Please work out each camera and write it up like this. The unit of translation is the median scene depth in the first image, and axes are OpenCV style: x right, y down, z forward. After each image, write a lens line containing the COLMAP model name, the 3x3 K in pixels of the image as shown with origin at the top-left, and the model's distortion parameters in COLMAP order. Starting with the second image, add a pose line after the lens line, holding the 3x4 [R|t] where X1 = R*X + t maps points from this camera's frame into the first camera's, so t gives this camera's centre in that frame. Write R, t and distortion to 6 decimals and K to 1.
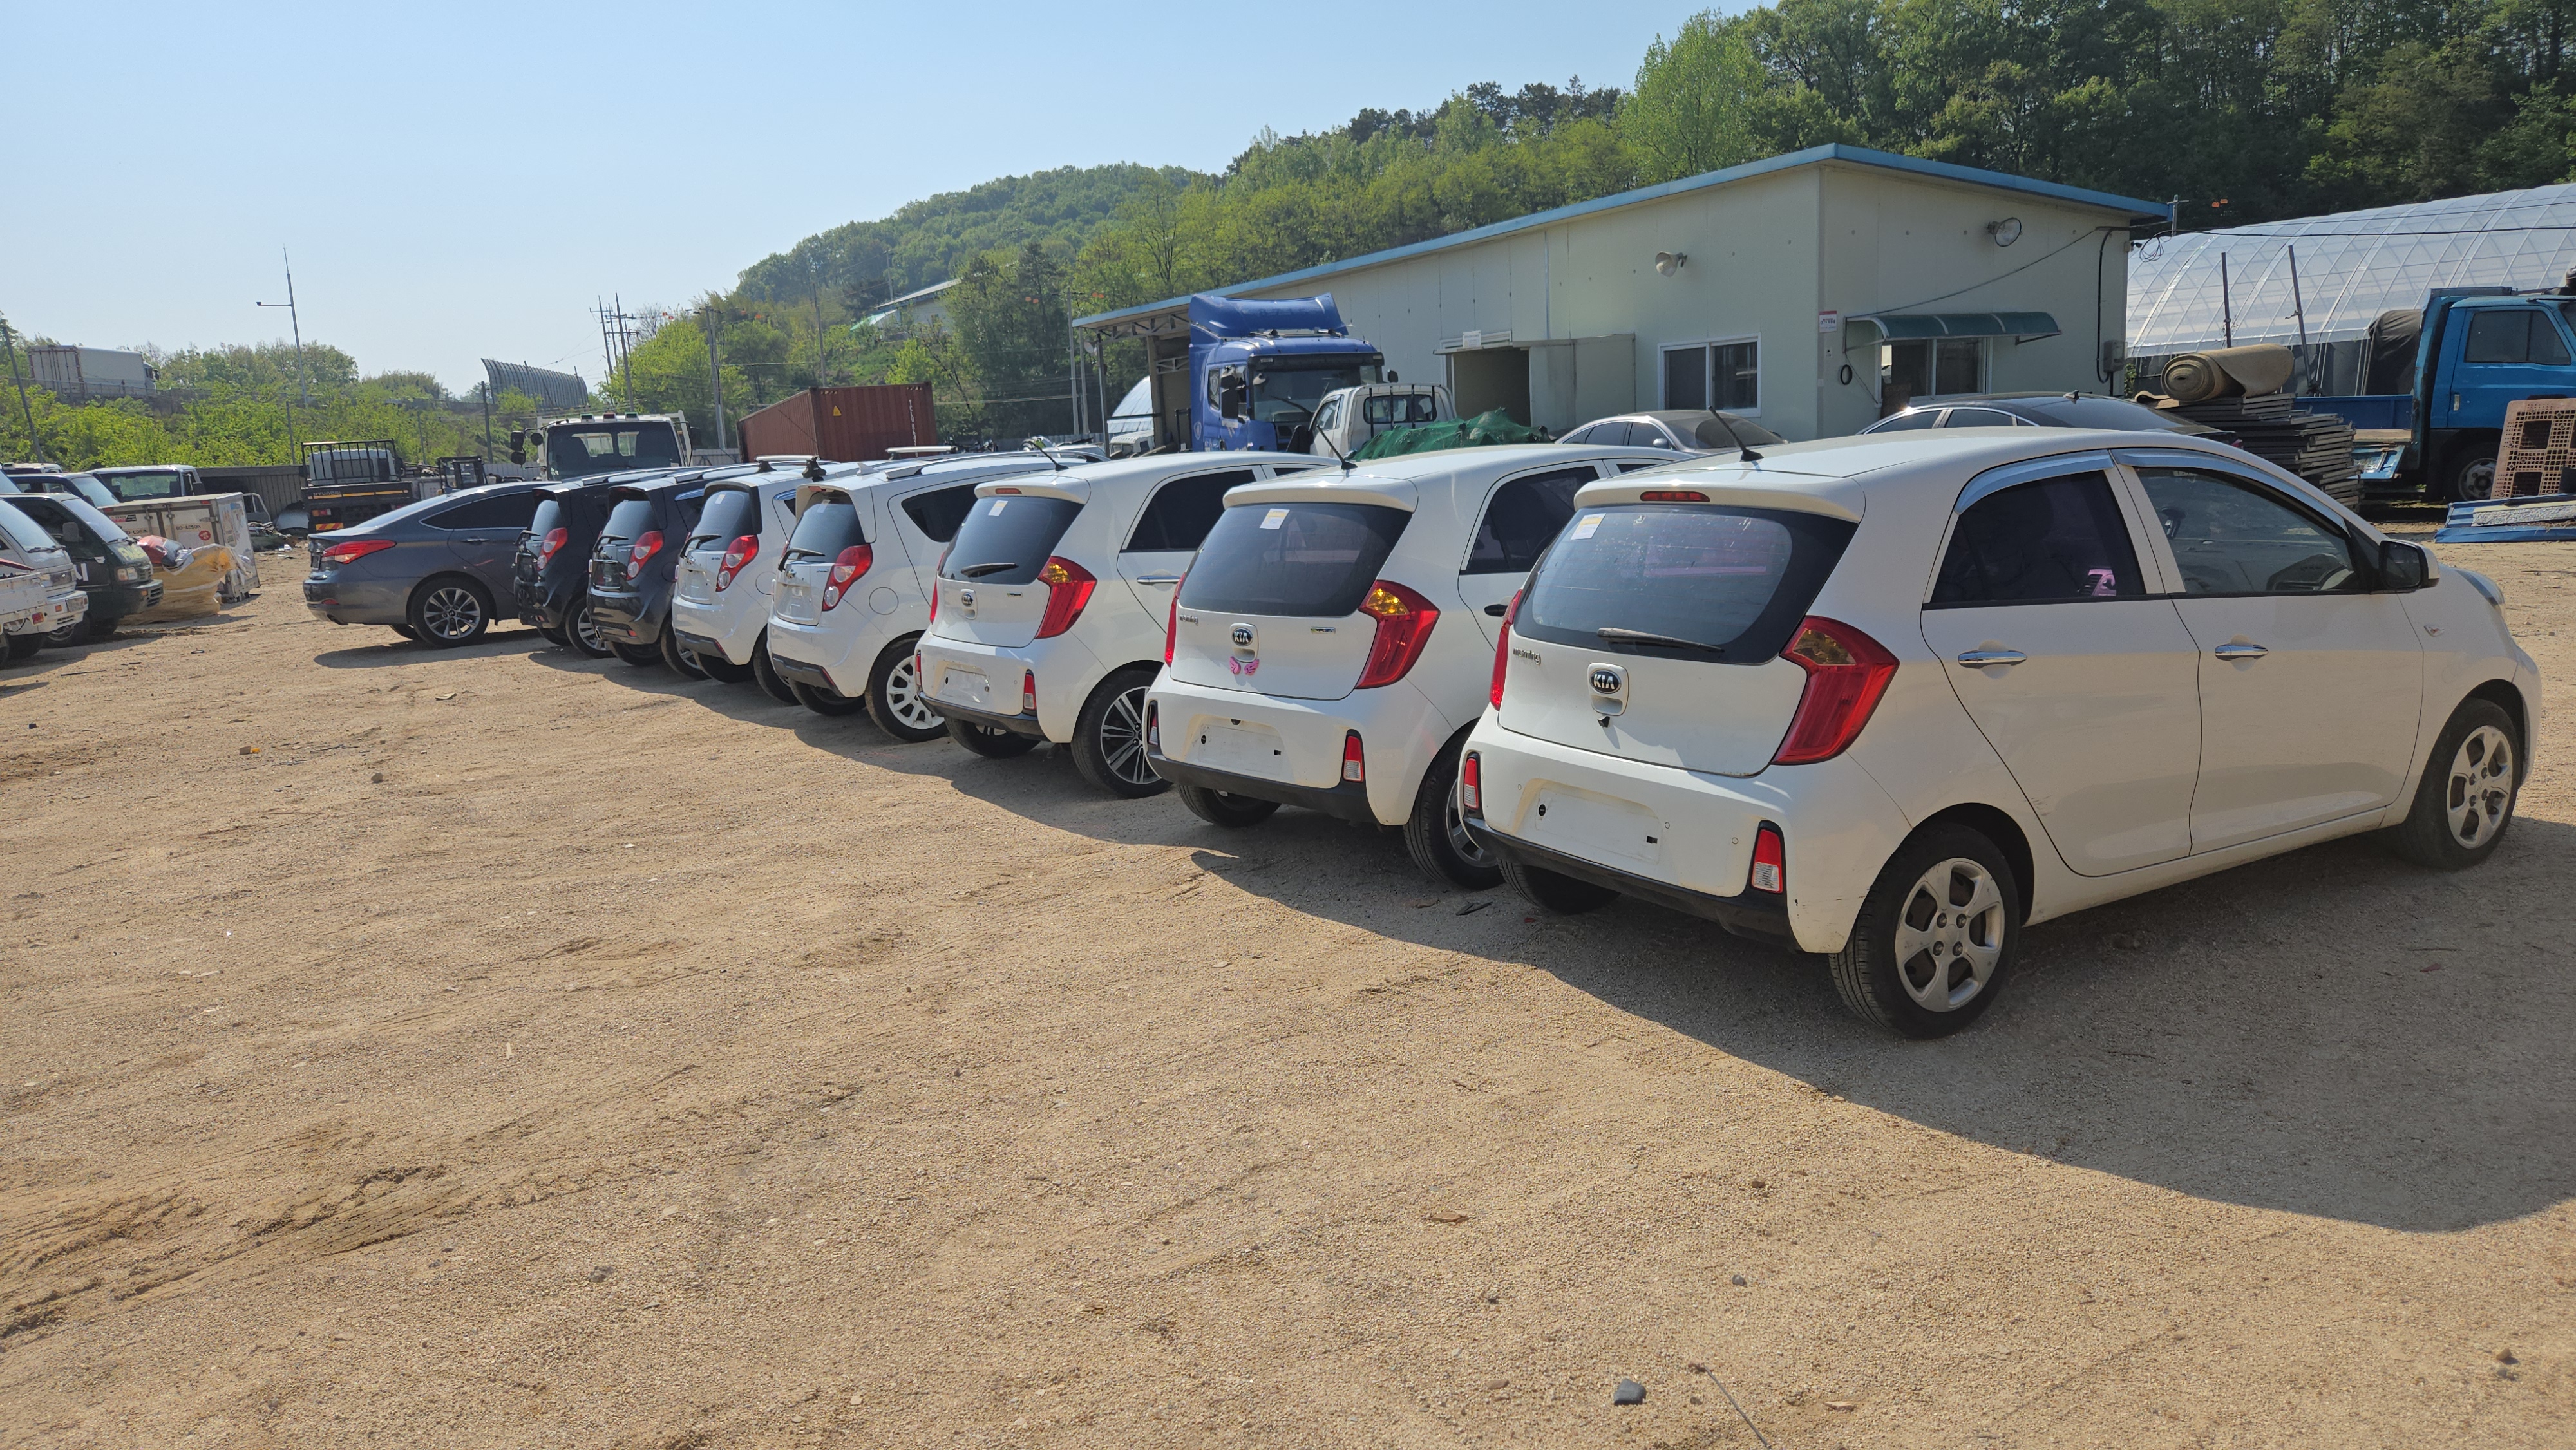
lens RADIAL K [[1749.0, 0, 1288.7], [0, 1749.0, 725.4], [0, 0, 1]] dist [0.057521, -0.035535]
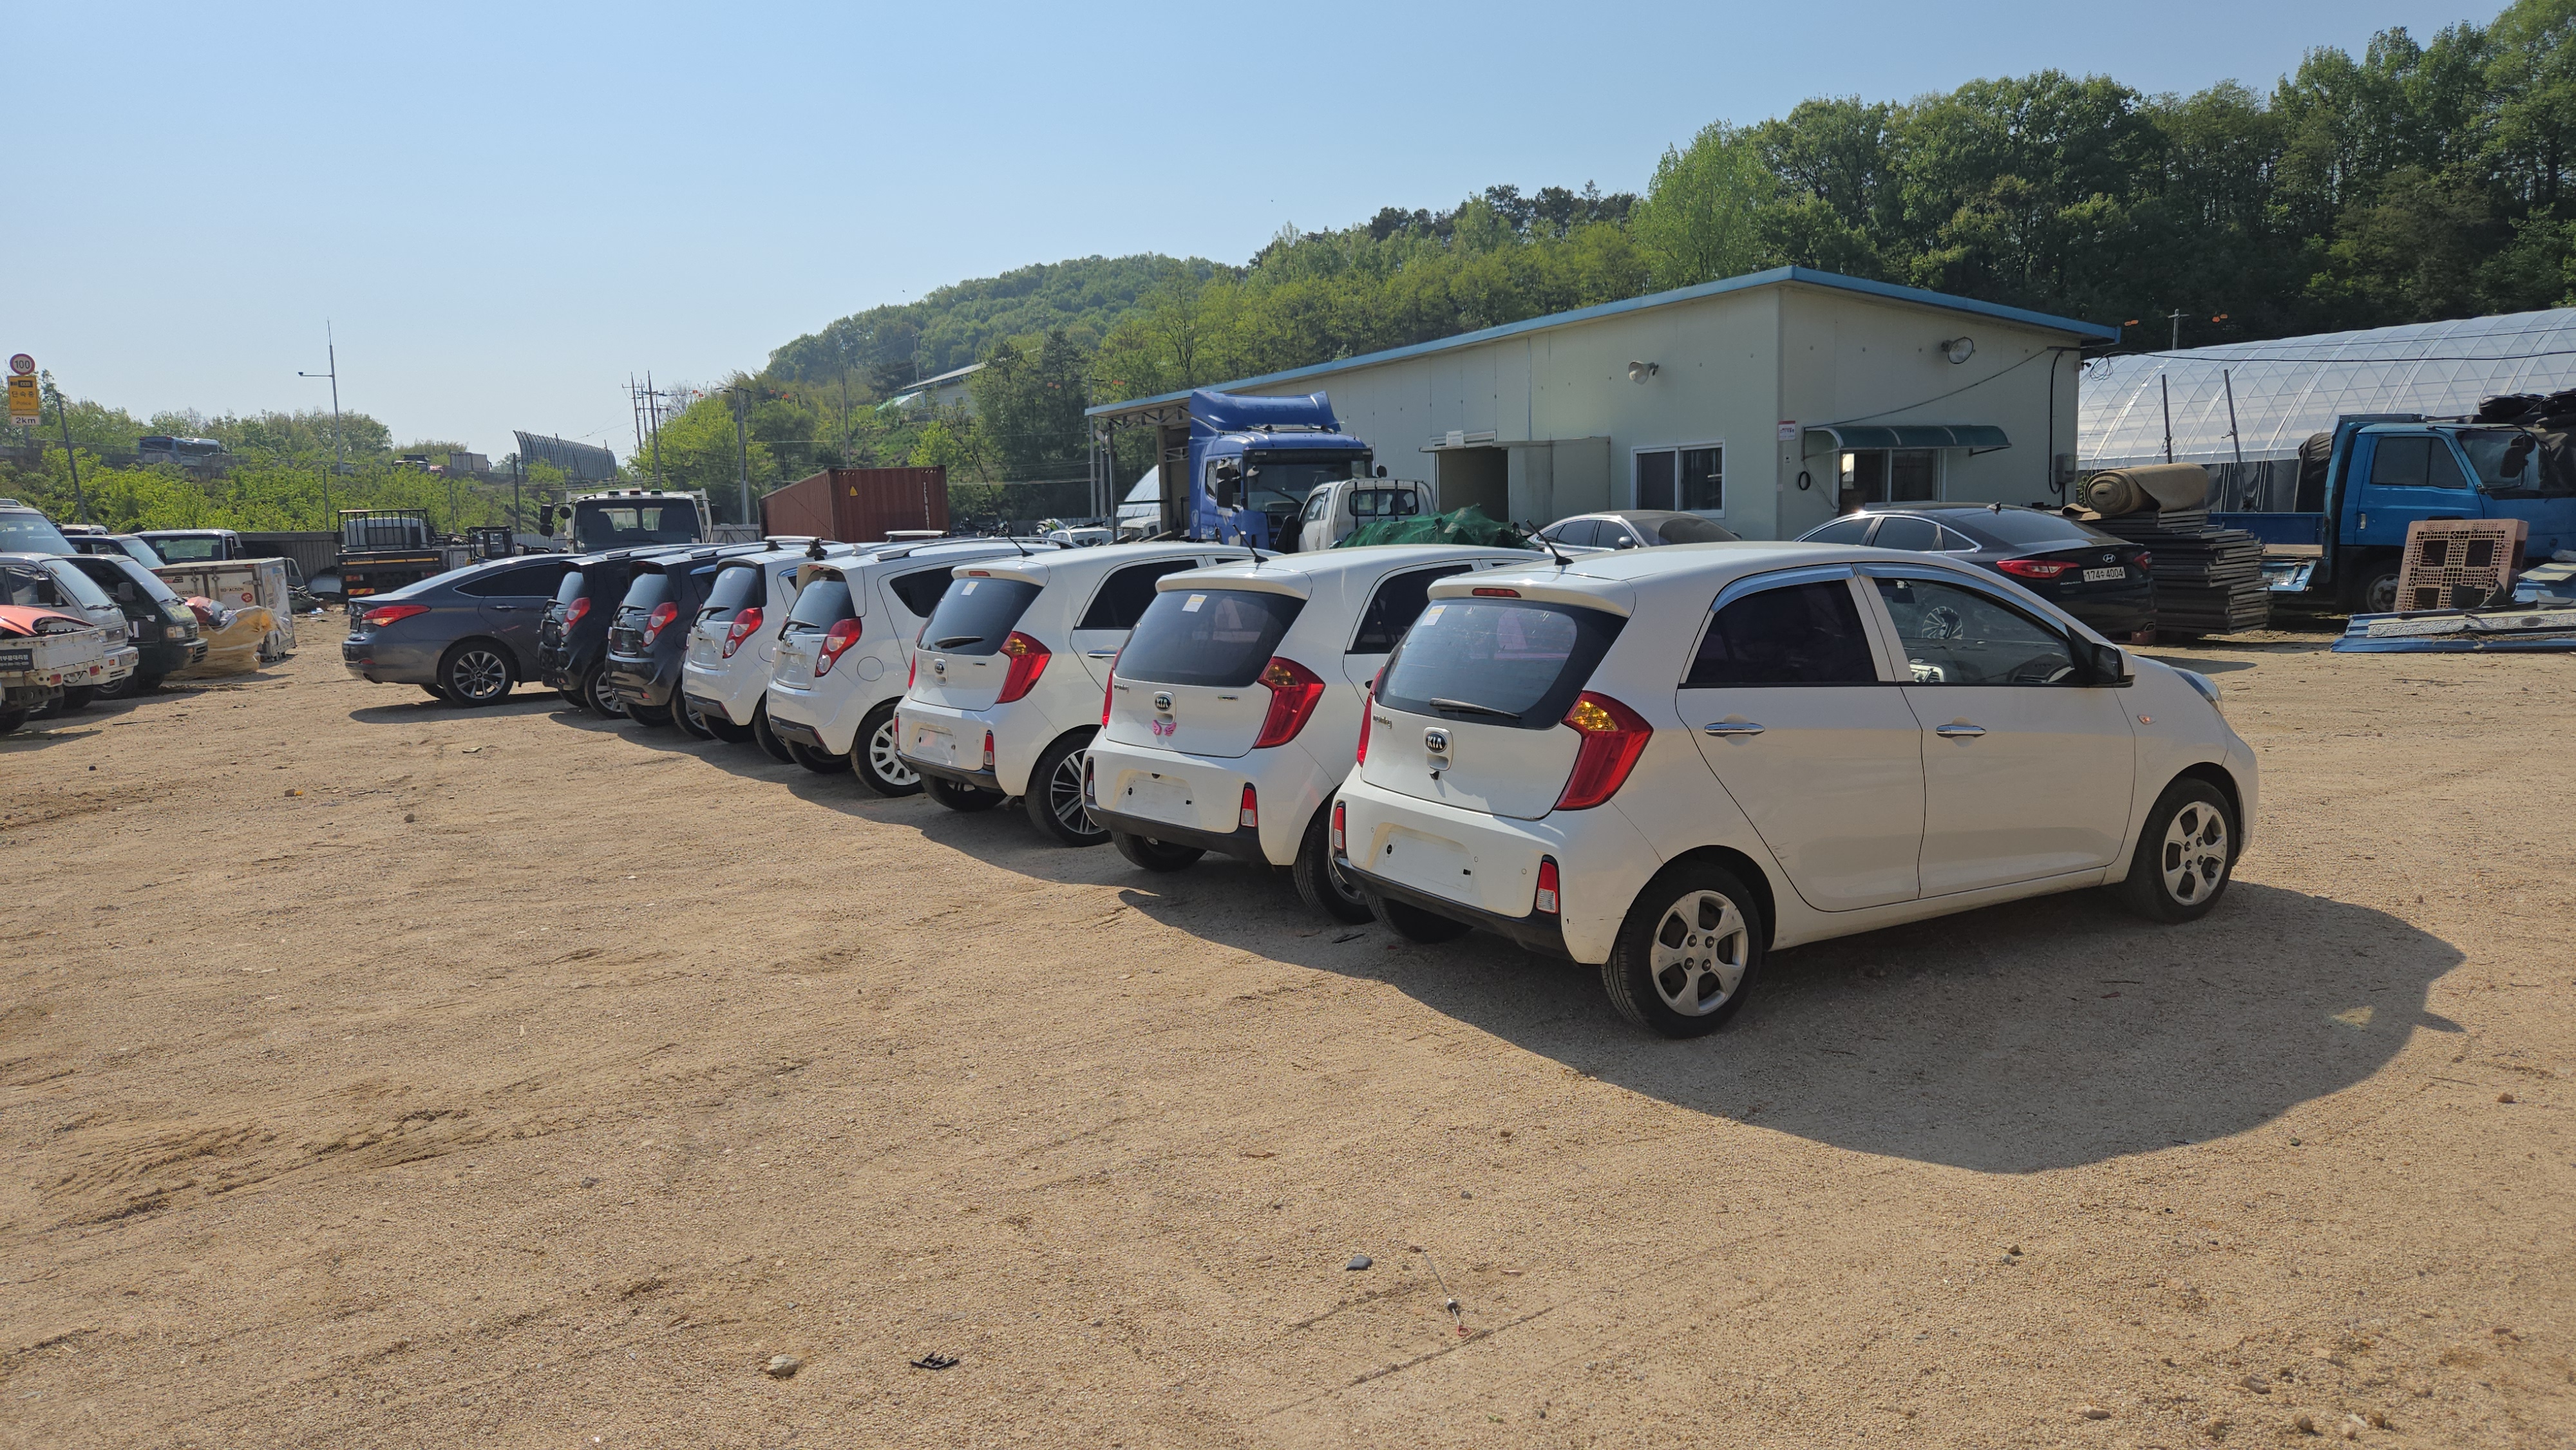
lens RADIAL K [[1749.0, 0, 1291.6], [0, 1749.0, 726.1], [0, 0, 1]] dist [0.057521, -0.035535]
pose [[0.999709, 0.023088, -0.006955, 0.044652], [-0.023394, 0.998590, -0.047660, 0.012023], [0.005844, 0.047809, 0.998839, -0.108126]]
